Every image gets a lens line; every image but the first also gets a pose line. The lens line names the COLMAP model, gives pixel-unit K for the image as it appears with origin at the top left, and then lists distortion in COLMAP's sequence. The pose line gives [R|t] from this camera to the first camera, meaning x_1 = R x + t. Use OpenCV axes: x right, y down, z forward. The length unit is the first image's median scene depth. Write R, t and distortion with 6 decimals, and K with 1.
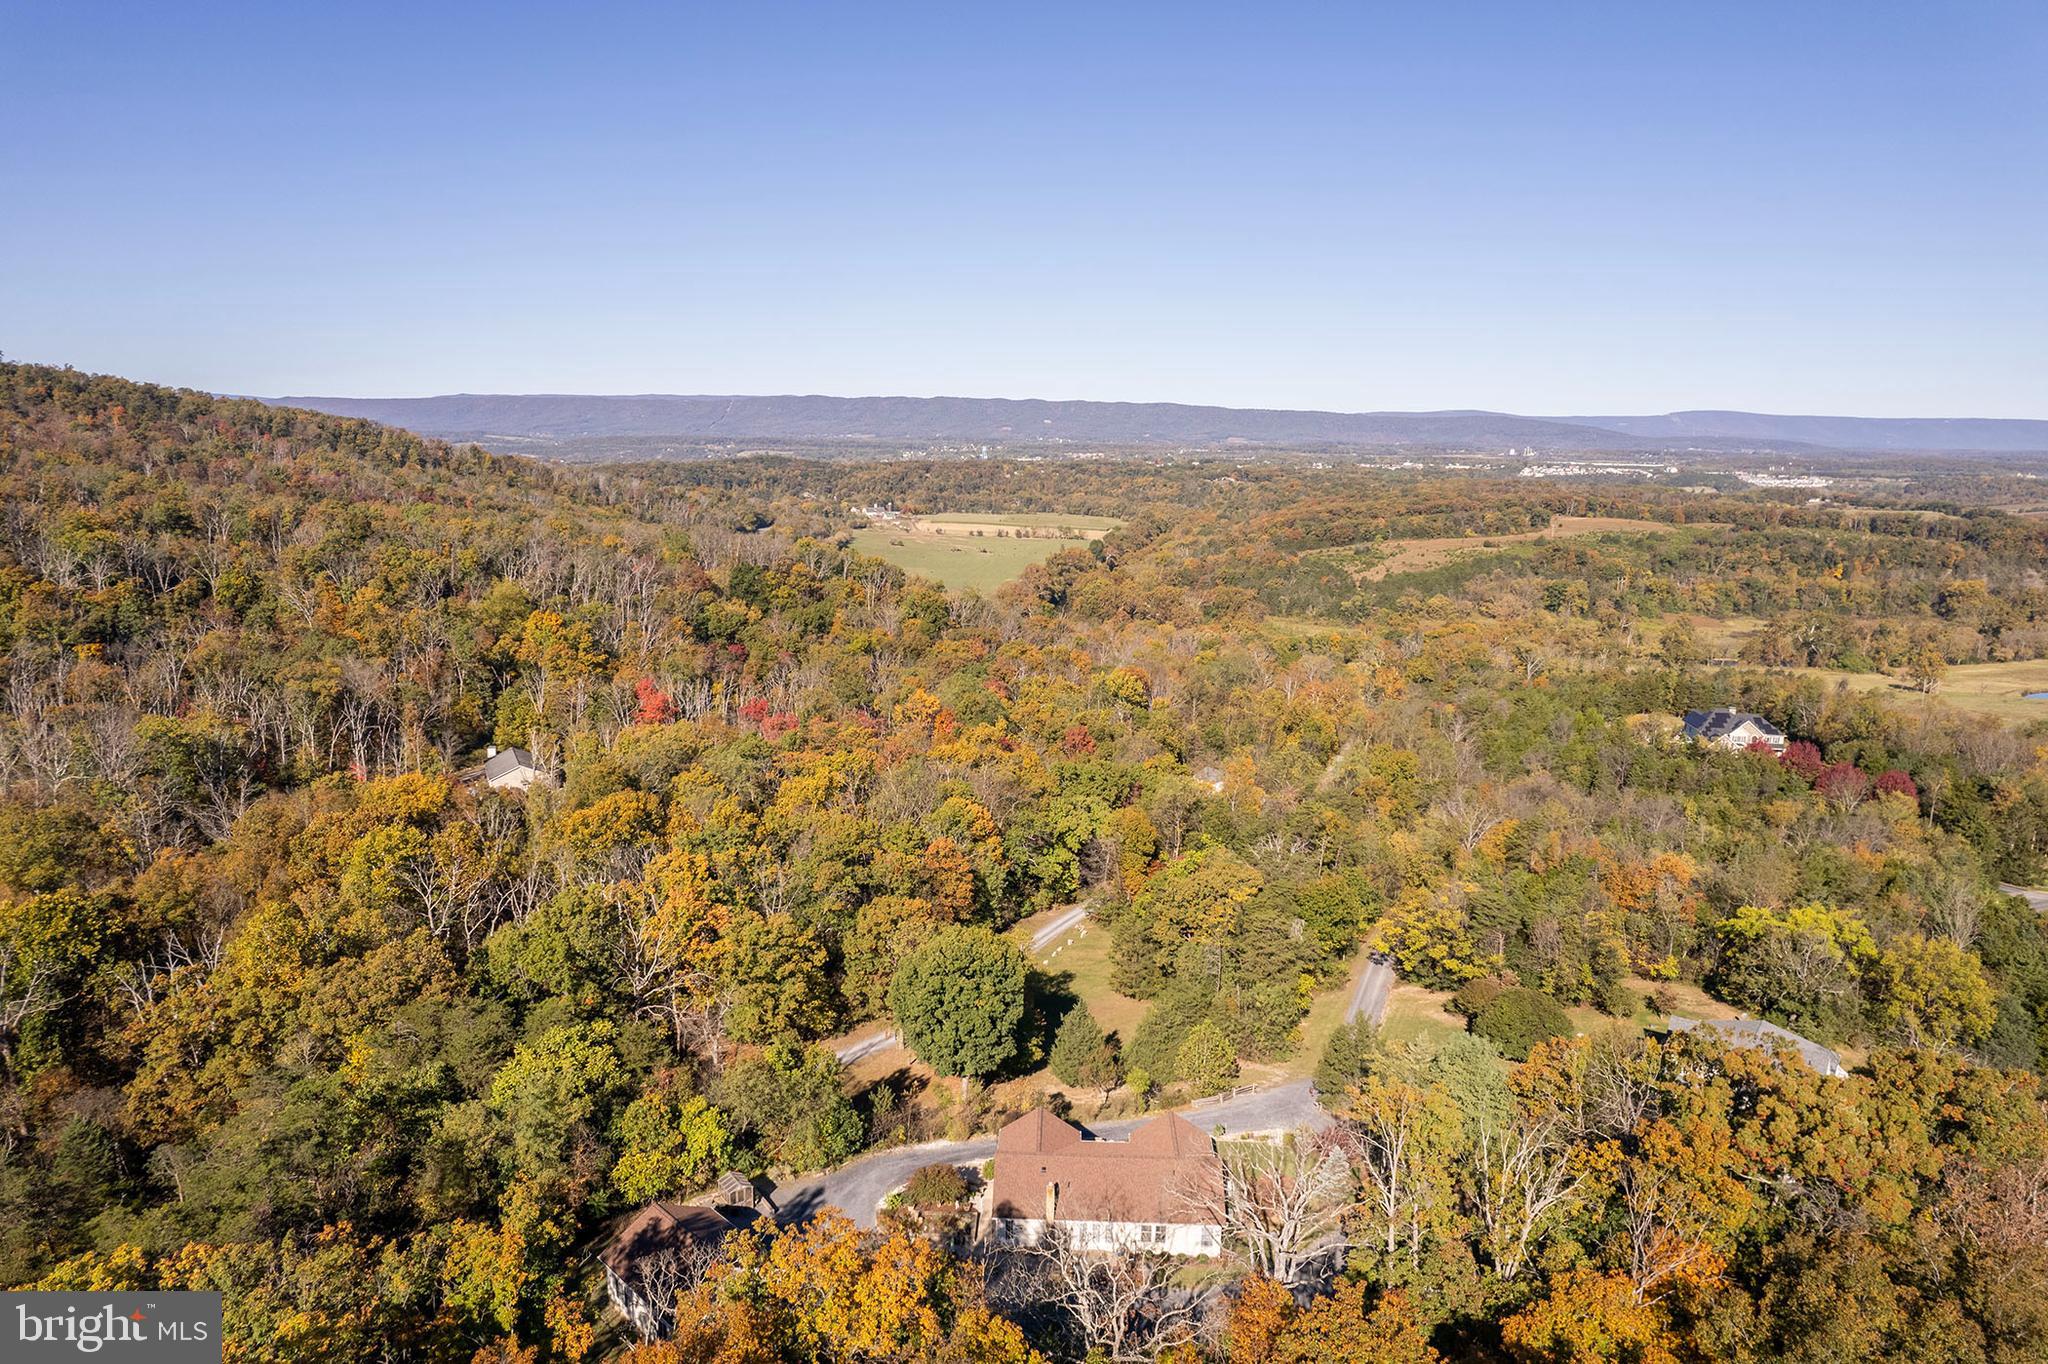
lens RADIAL K [[1317.7, 0, 1012.4], [0, 1317.7, 688.2], [0, 0, 1]] dist [-0.071245, 0.065055]
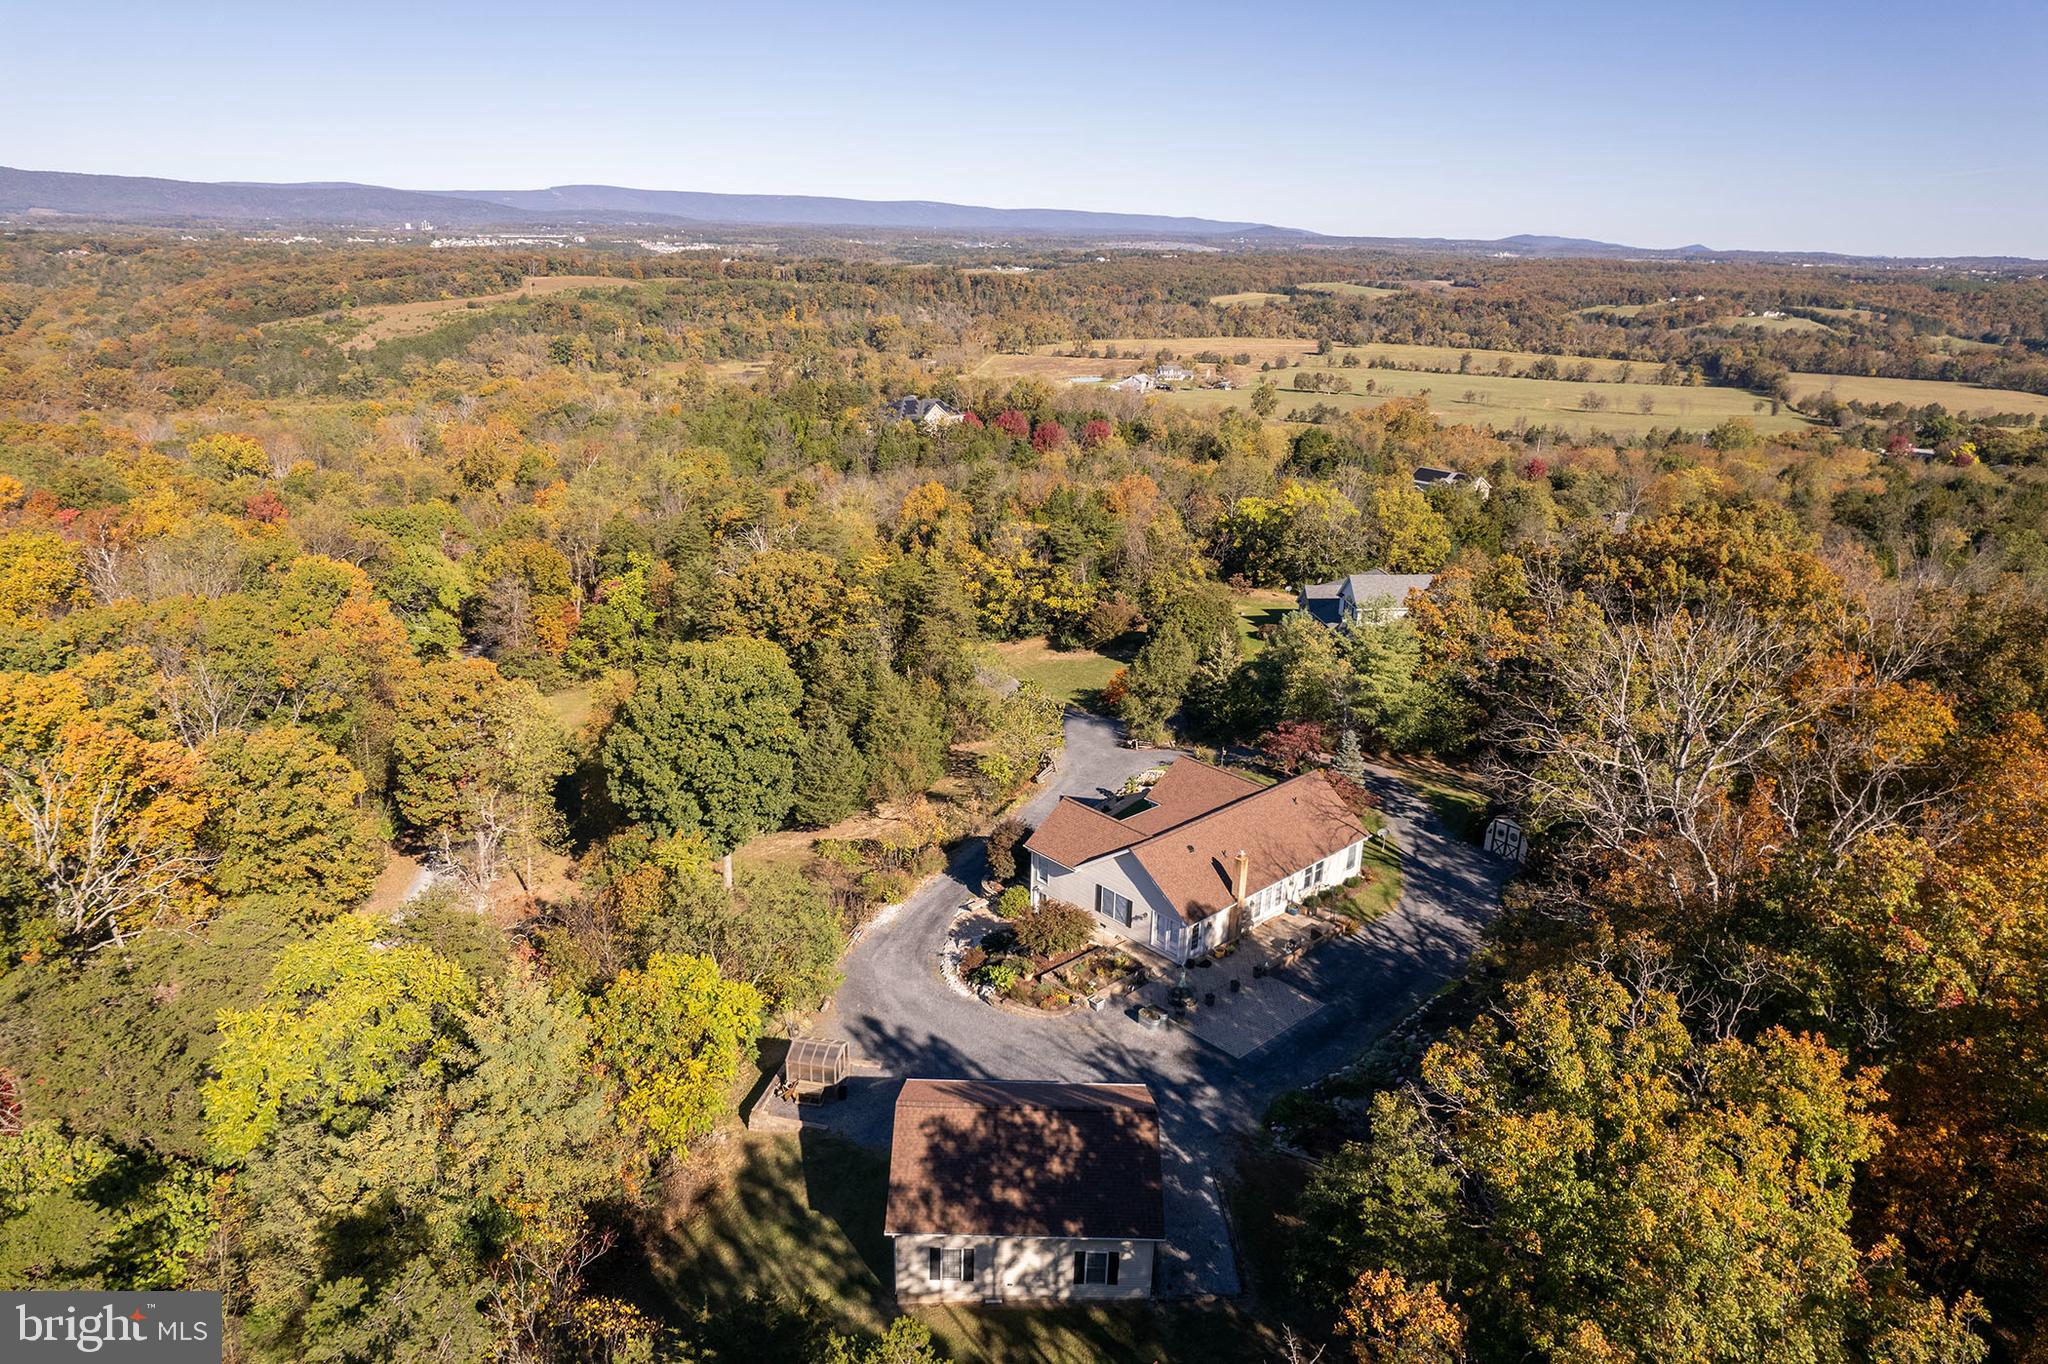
lens RADIAL K [[1317.7, 0, 1012.1], [0, 1317.7, 676.5], [0, 0, 1]] dist [-0.071245, 0.065055]
pose [[0.705611, -0.226405, 0.671457, -0.160578], [0.122419, 0.972284, 0.199193, 0.034935], [-0.697945, -0.058353, 0.713770, 0.167783]]
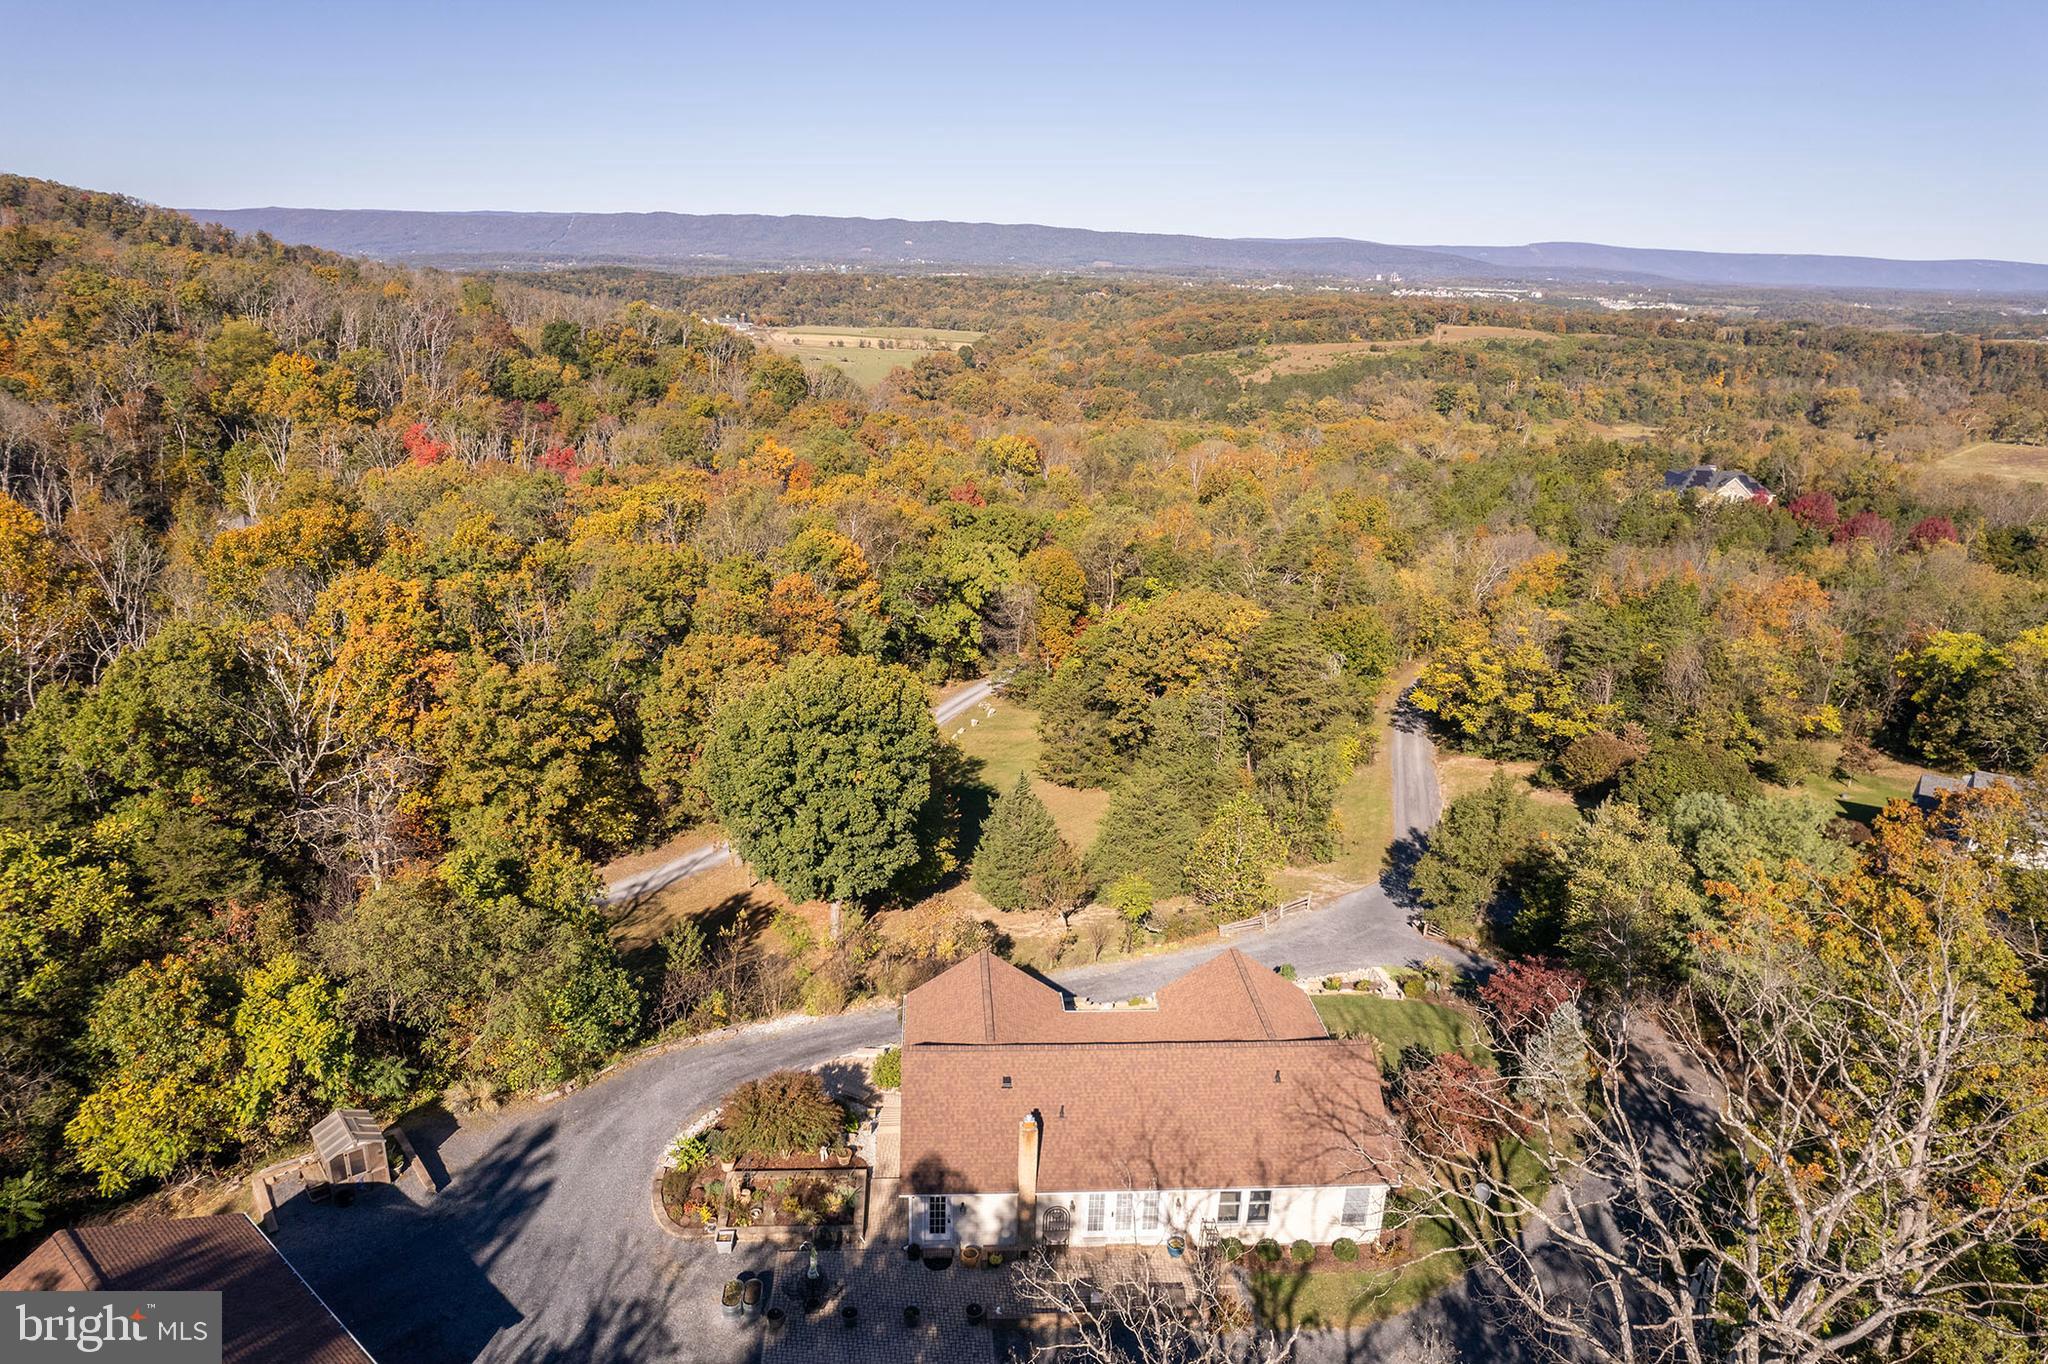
lens RADIAL K [[1317.7, 0, 1013.4], [0, 1317.7, 680.3], [0, 0, 1]] dist [-0.071245, 0.065055]
pose [[0.994672, -0.019316, 0.101262, -0.005675], [0.007139, 0.992838, 0.119256, 0.051722], [-0.102840, -0.117898, 0.987686, 0.169174]]
